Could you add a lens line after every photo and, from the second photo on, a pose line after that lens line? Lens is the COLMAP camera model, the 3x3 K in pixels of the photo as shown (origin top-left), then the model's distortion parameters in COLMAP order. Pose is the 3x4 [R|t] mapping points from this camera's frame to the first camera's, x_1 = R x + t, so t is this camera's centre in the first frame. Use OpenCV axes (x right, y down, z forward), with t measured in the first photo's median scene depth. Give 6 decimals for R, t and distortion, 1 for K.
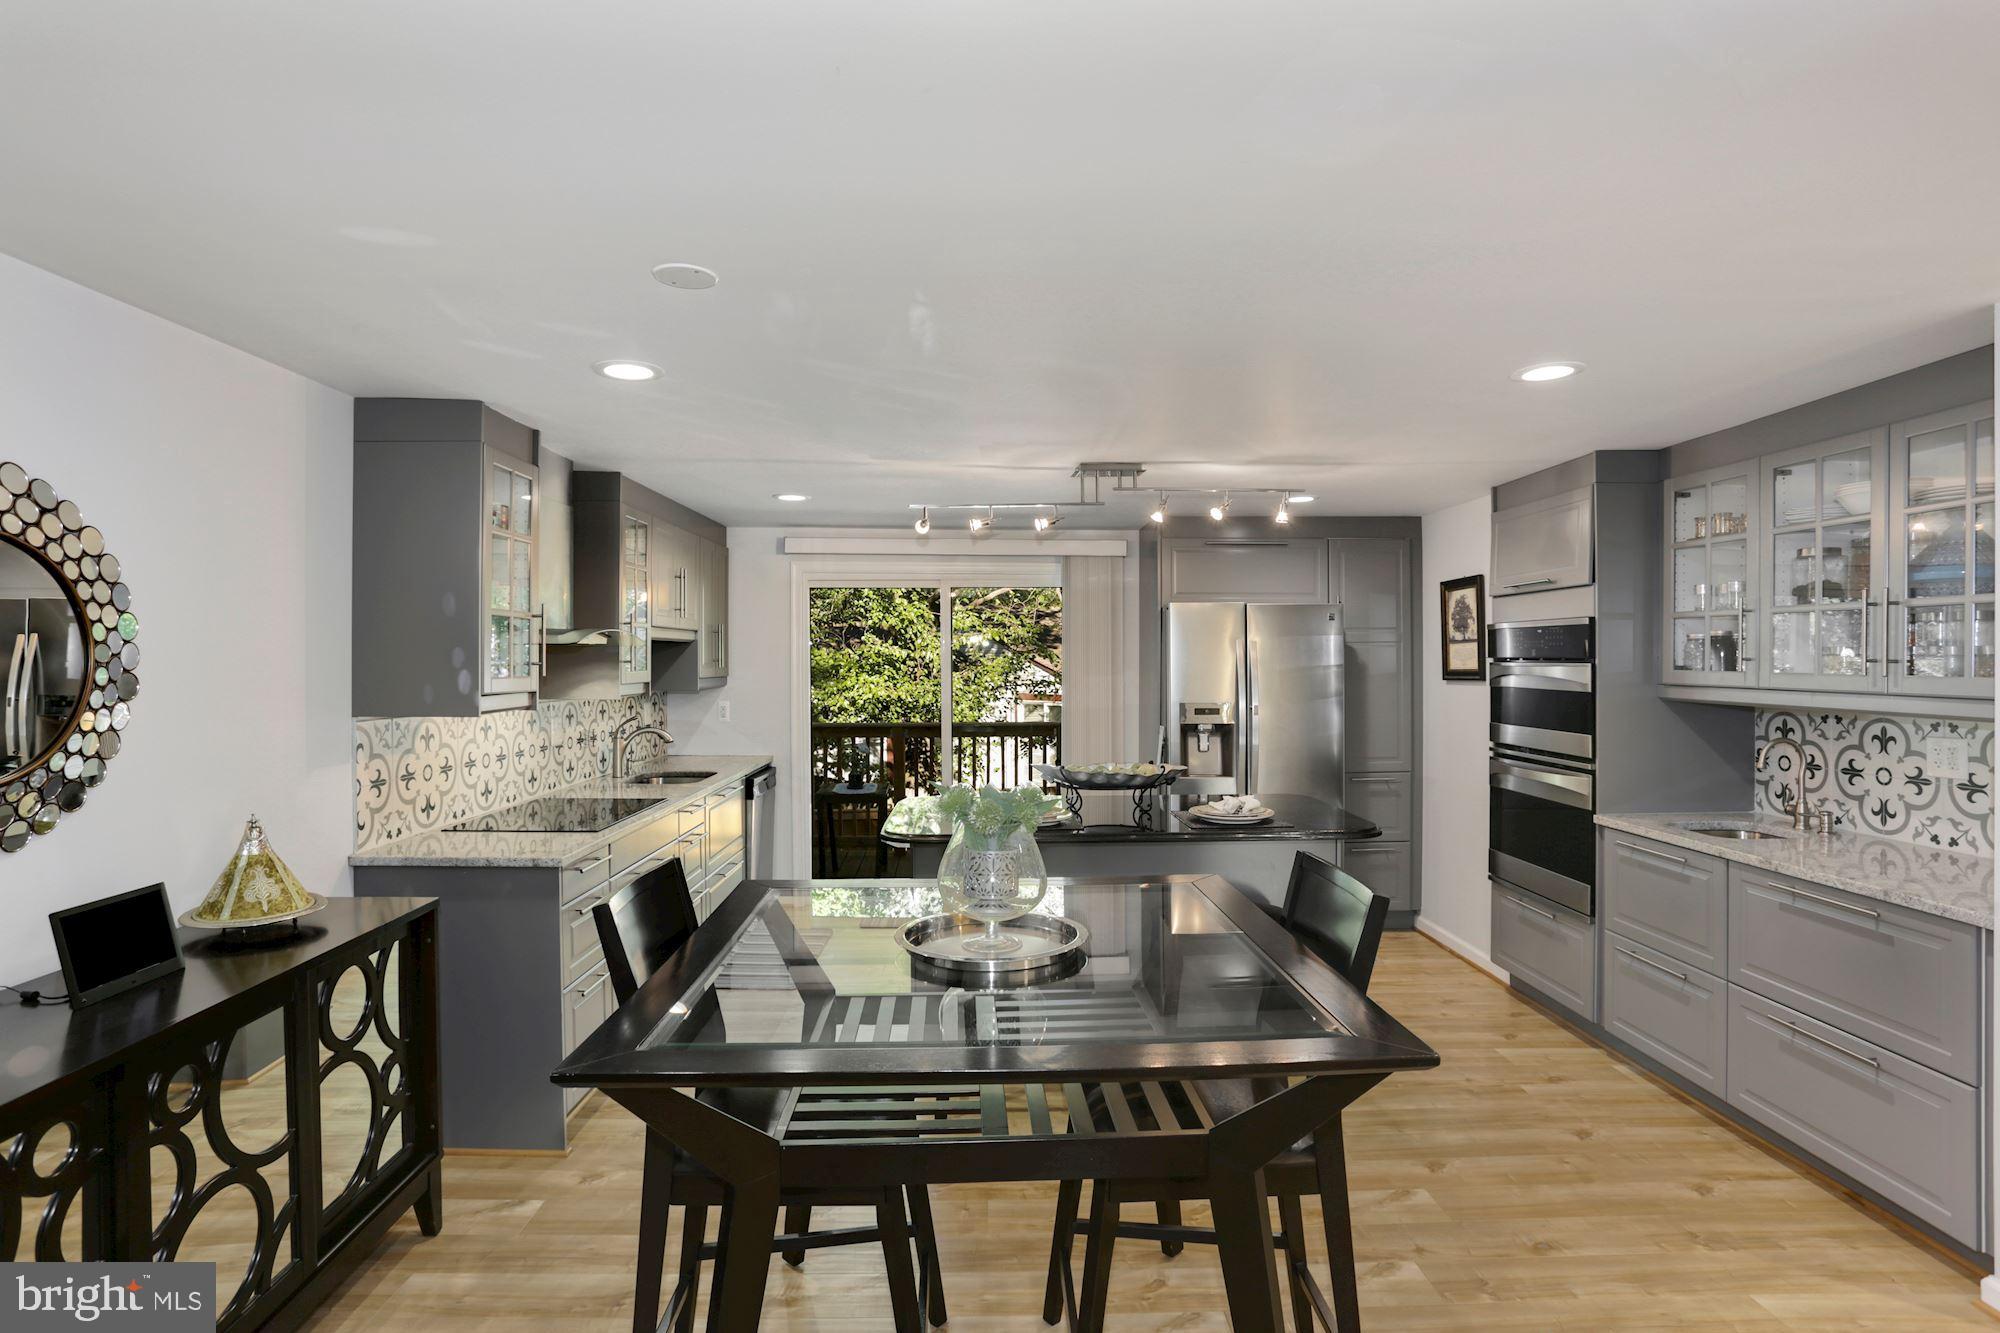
lens RADIAL K [[992.1, 0, 1002.6], [0, 992.1, 656.5], [0, 0, 1]] dist [-0.058190, 0.026482]
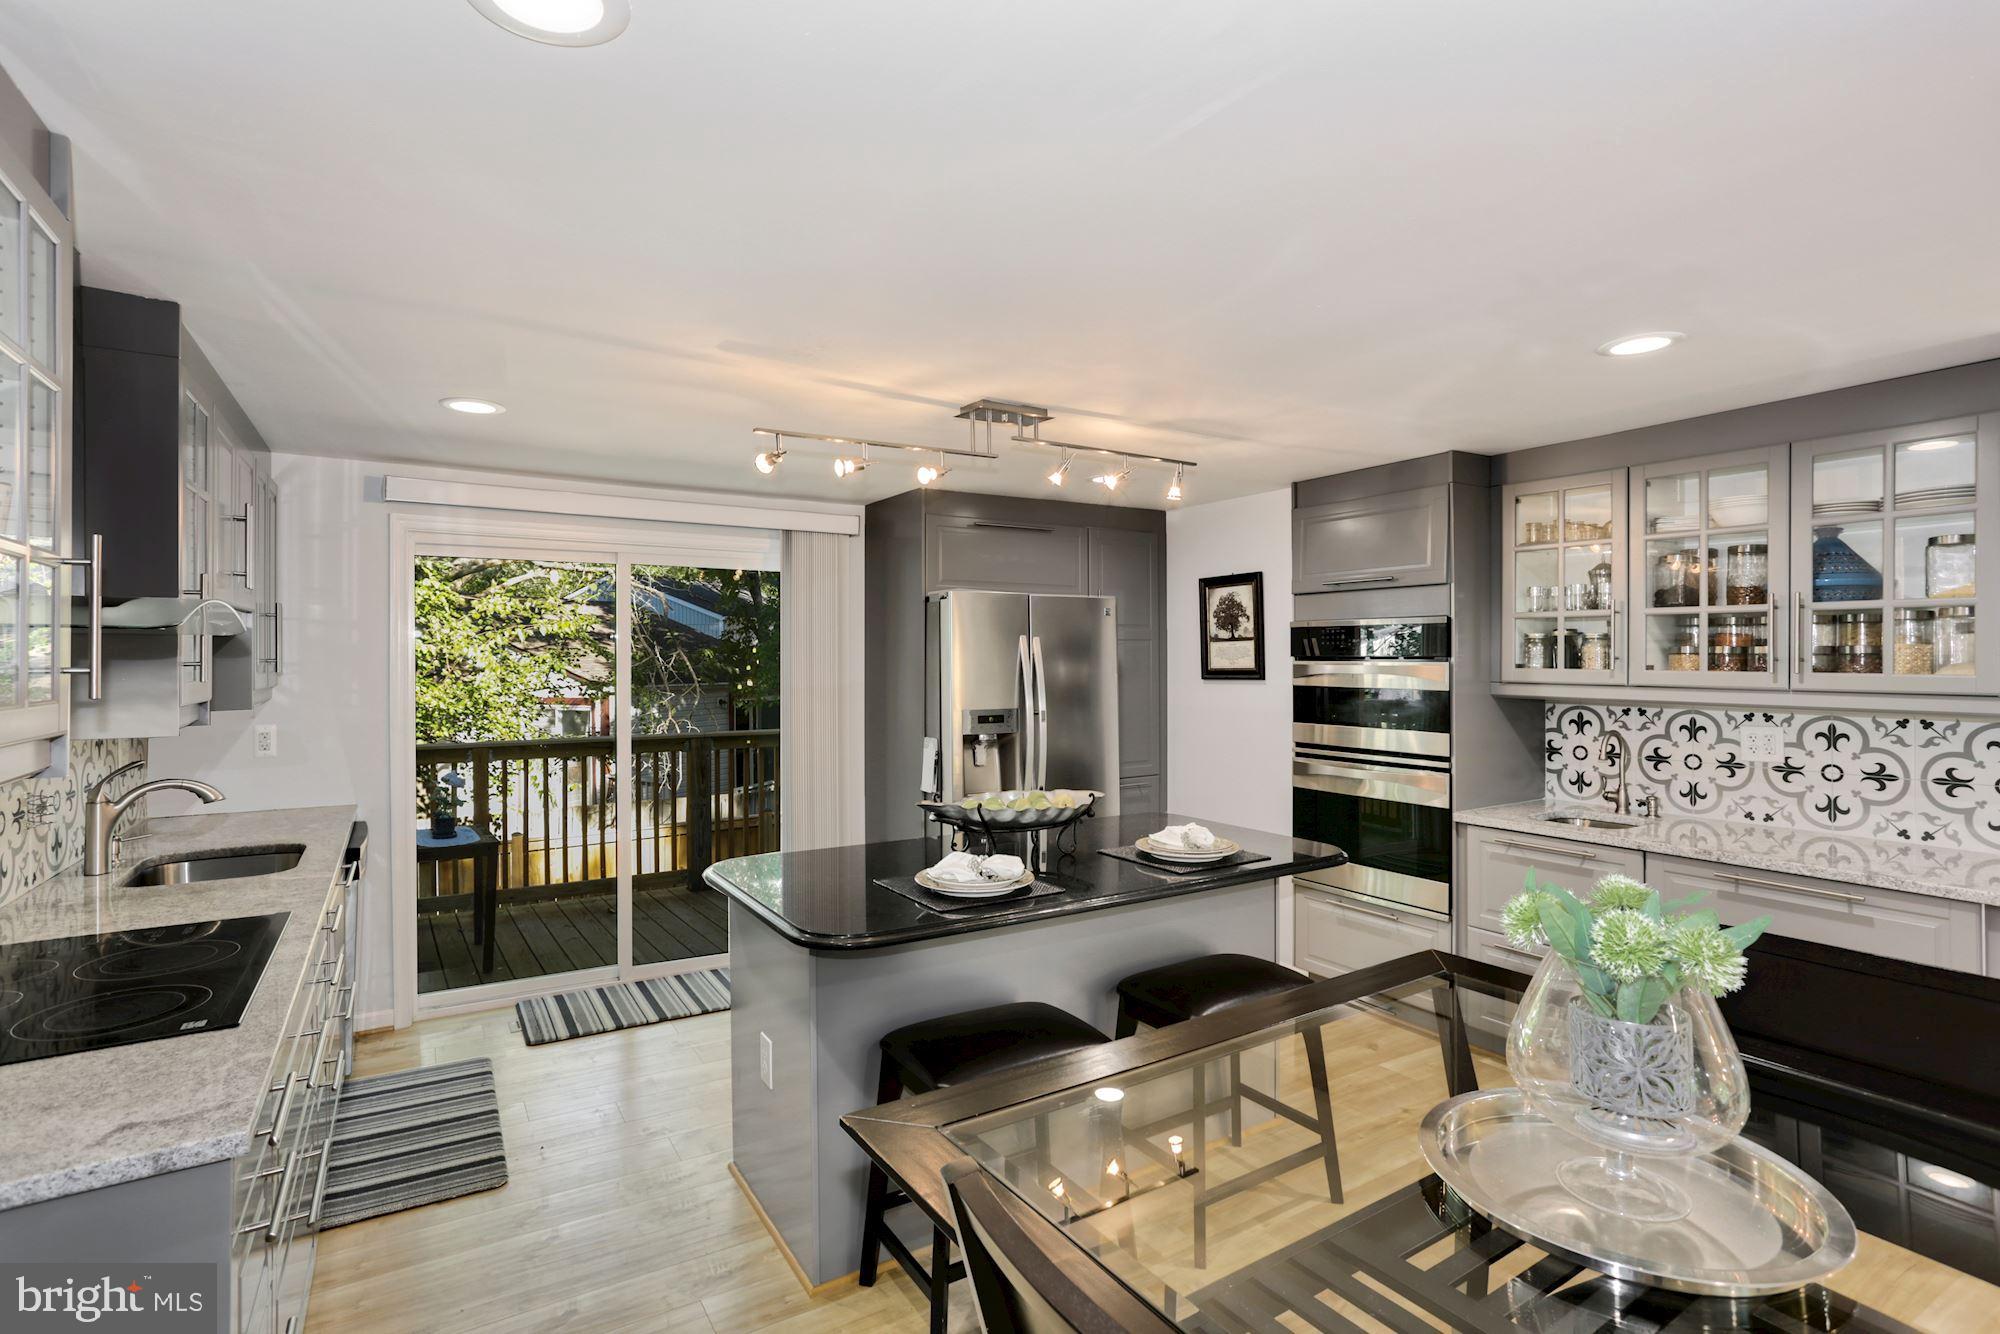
lens RADIAL K [[971.1, 0, 987.6], [0, 971.1, 659.4], [0, 0, 1]] dist [-0.064275, 0.045539]
pose [[0.865779, -0.002181, 0.500421, -0.309353], [-0.000351, 0.999988, 0.004965, -0.000526], [-0.500426, -0.004475, 0.865768, 0.394402]]
